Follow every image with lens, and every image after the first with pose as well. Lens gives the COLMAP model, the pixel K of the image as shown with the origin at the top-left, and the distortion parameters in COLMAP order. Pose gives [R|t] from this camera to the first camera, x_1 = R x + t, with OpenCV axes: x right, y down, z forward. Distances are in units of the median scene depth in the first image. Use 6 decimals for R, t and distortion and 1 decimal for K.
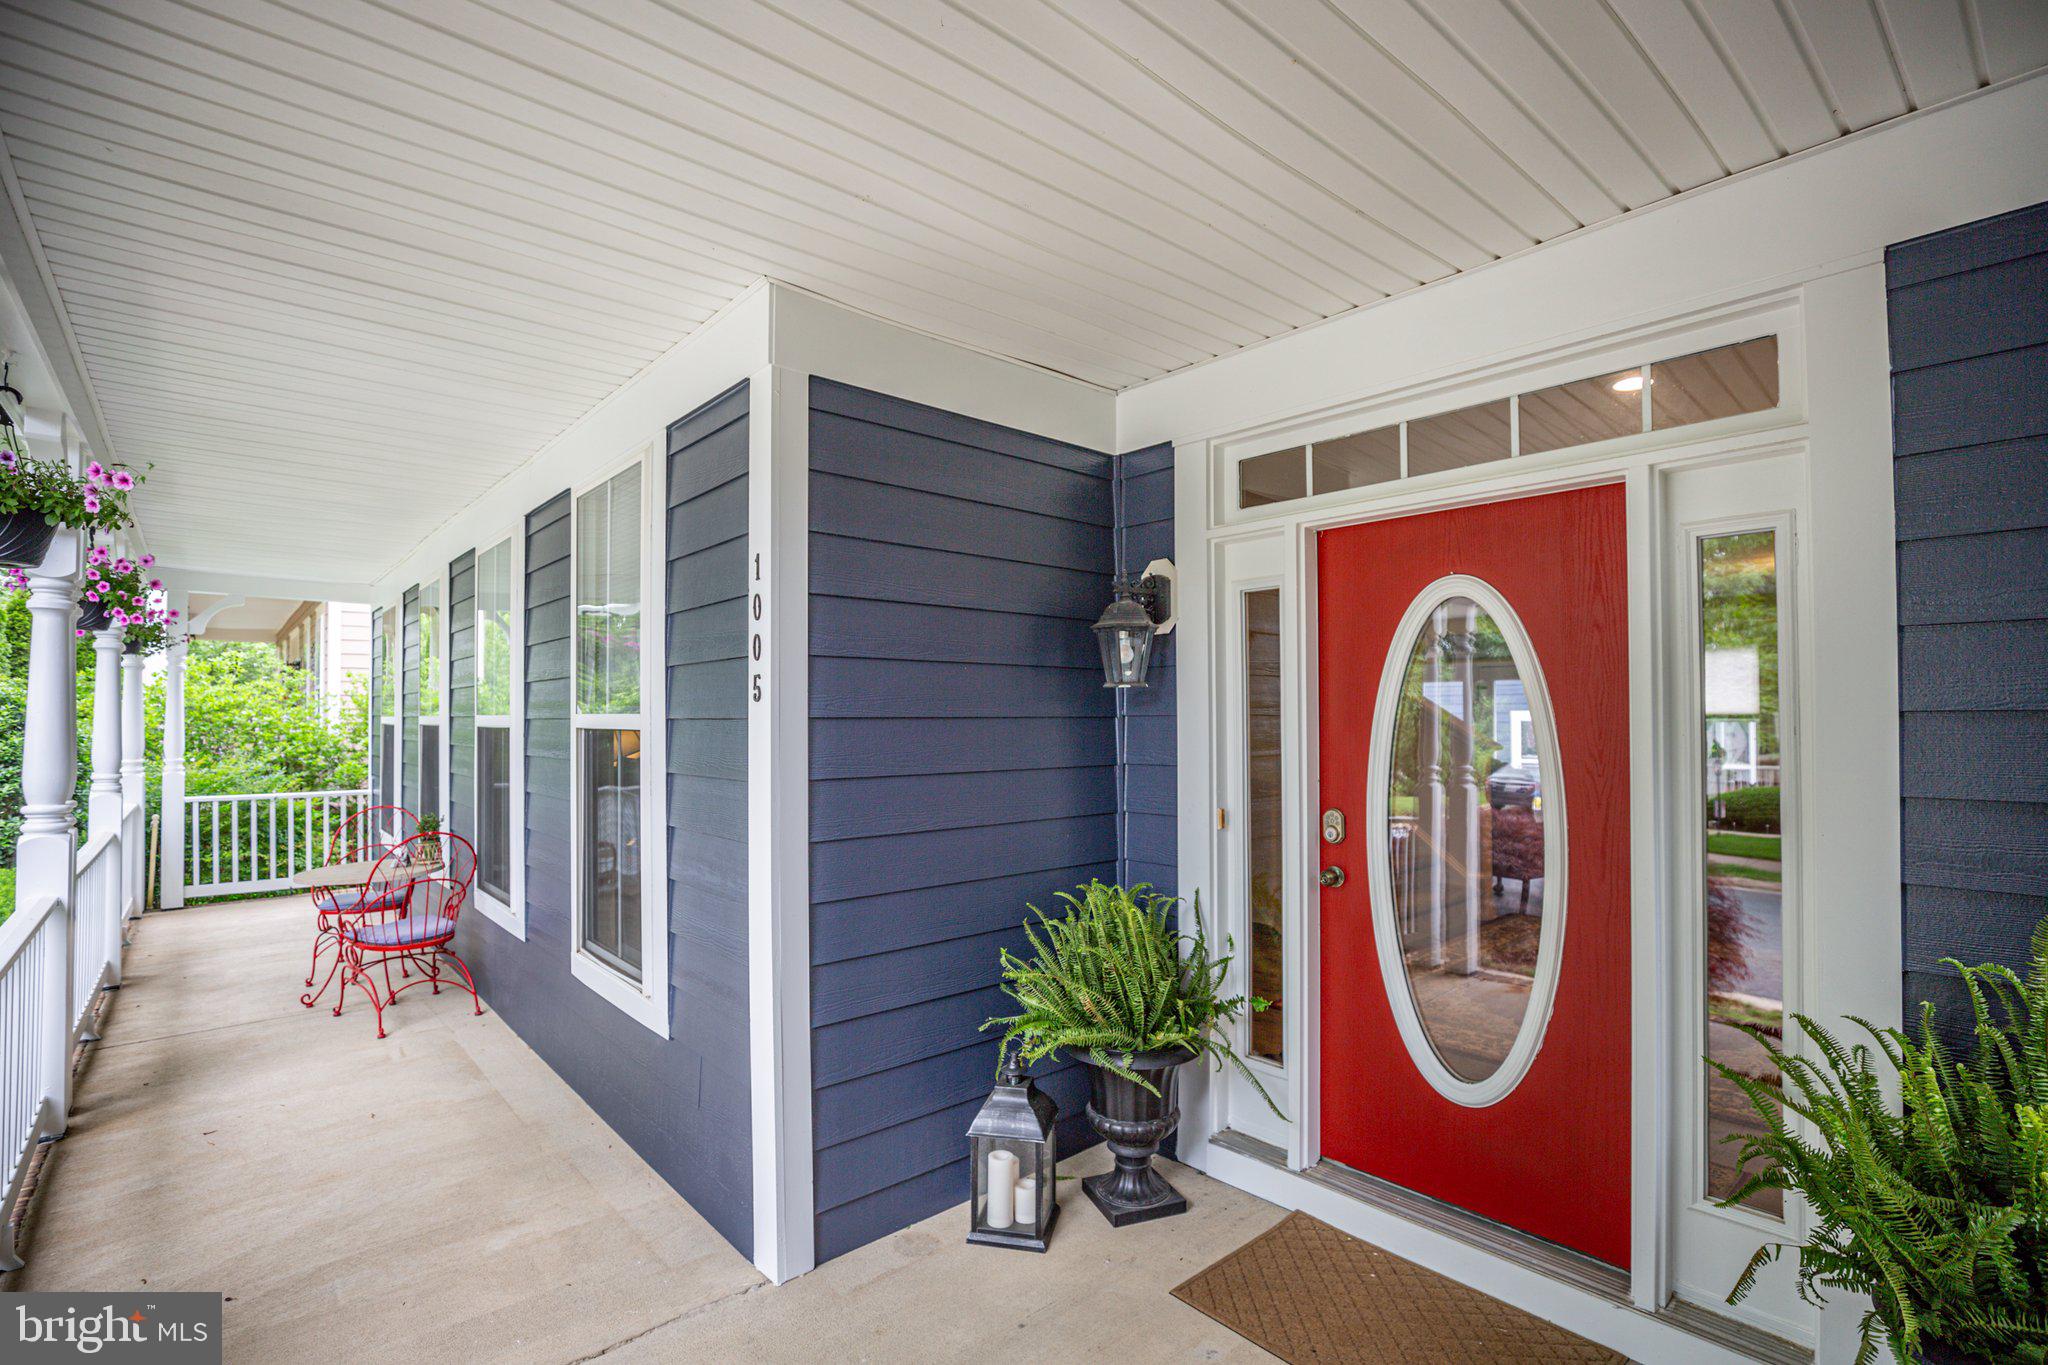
lens RADIAL K [[929.2, 0, 1026.7], [0, 929.2, 708.1], [0, 0, 1]] dist [-0.033690, 0.011521]
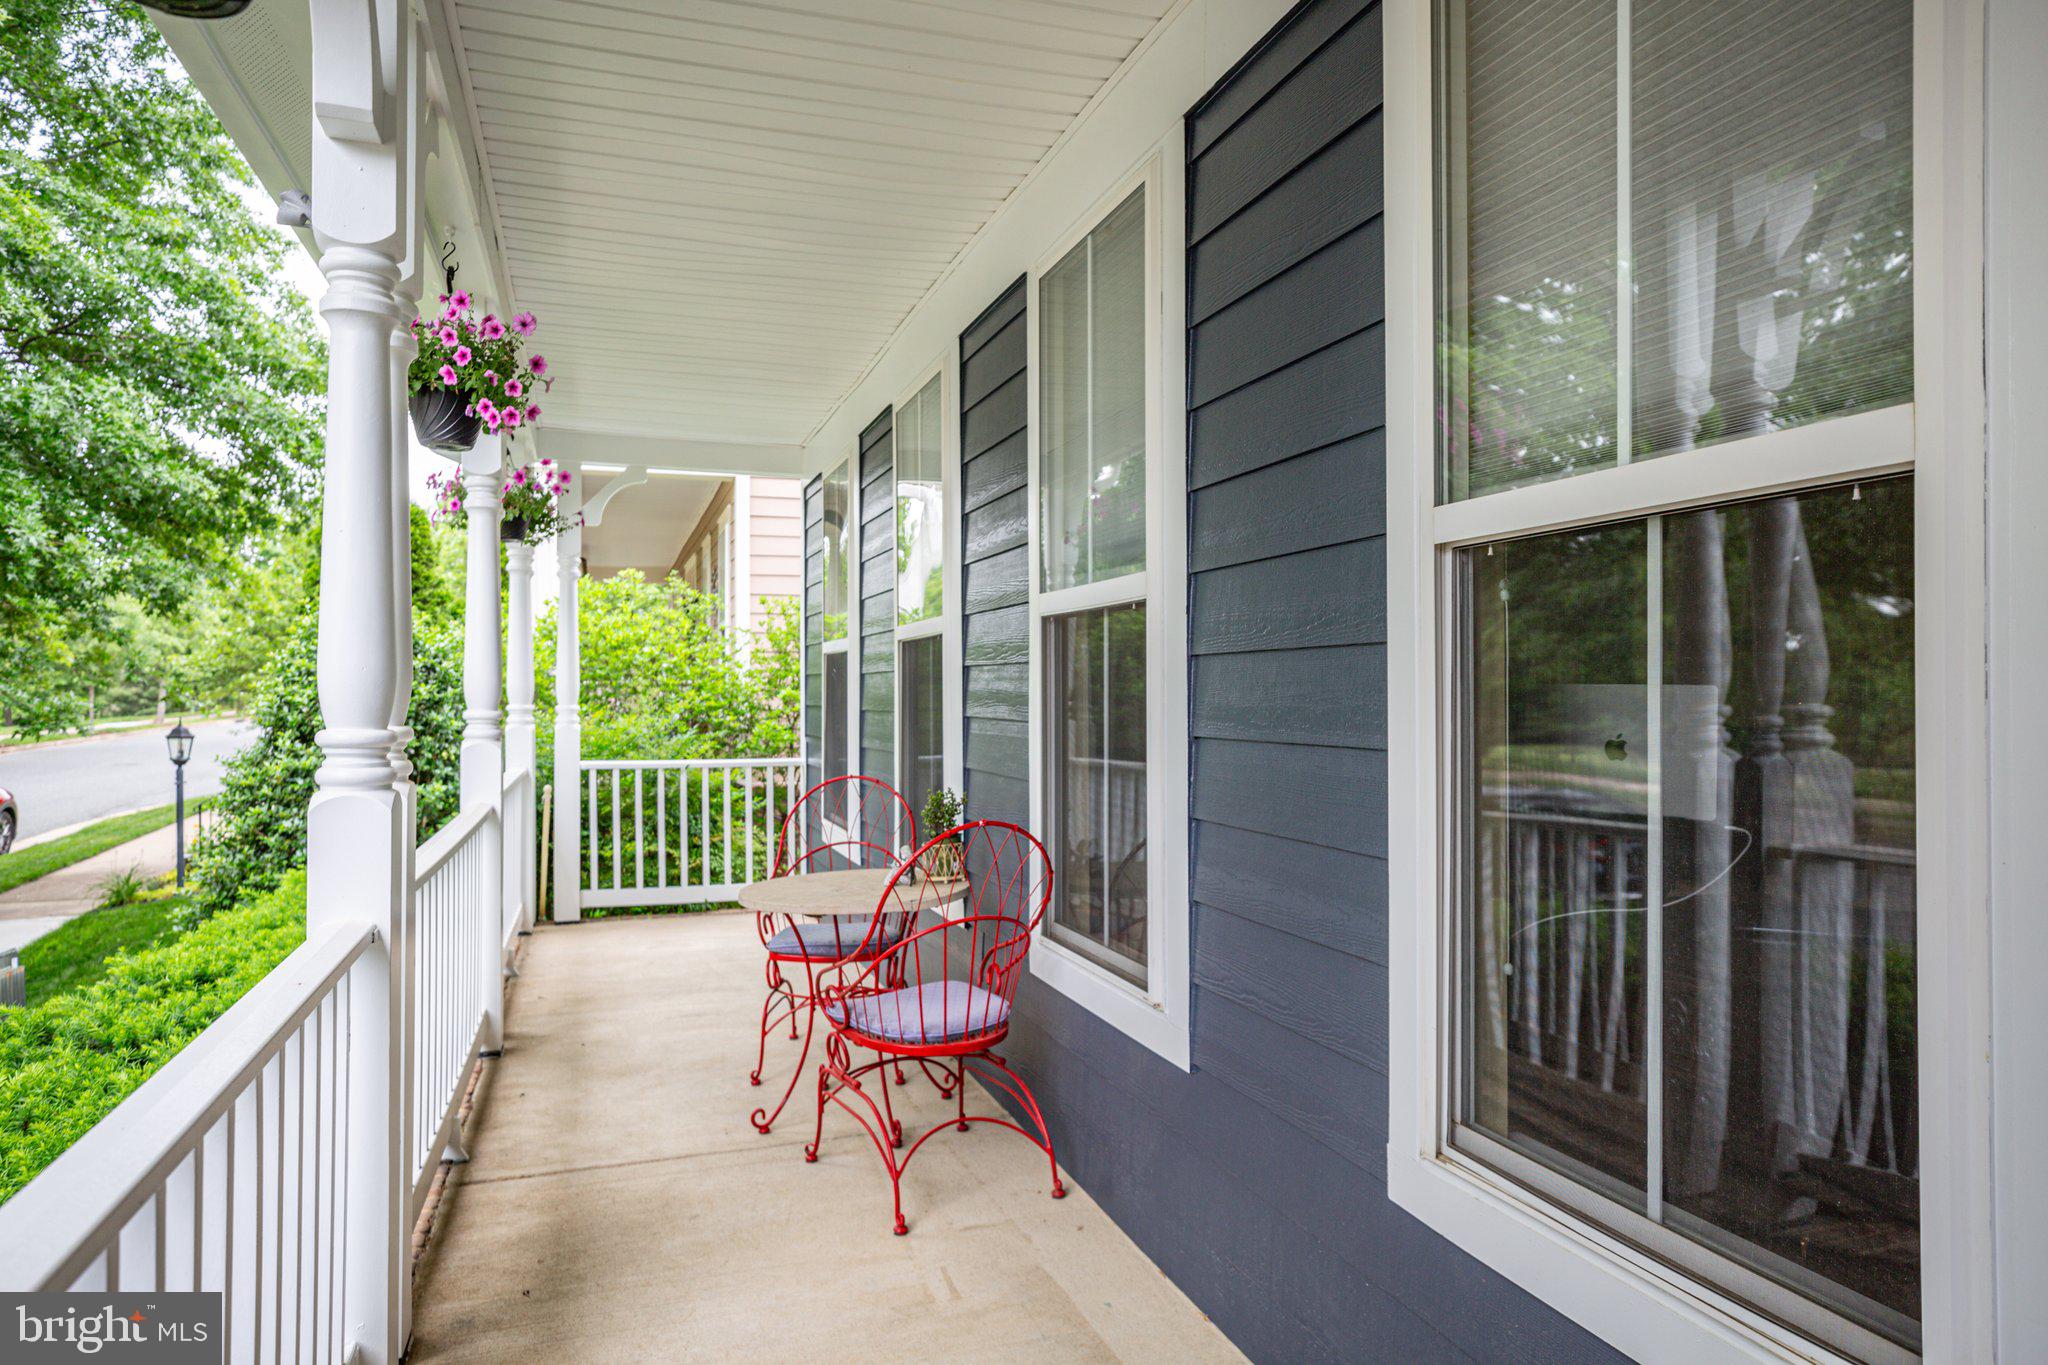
lens RADIAL K [[1351.2, 0, 1024.0], [0, 1351.2, 682.5], [0, 0, 1]] dist [-0.003276, -0.004389]
pose [[0.909958, -0.003936, -0.414681, -0.233009], [0.007292, 0.999952, 0.006509, 0.040337], [0.414636, -0.008946, 0.909943, 0.249825]]
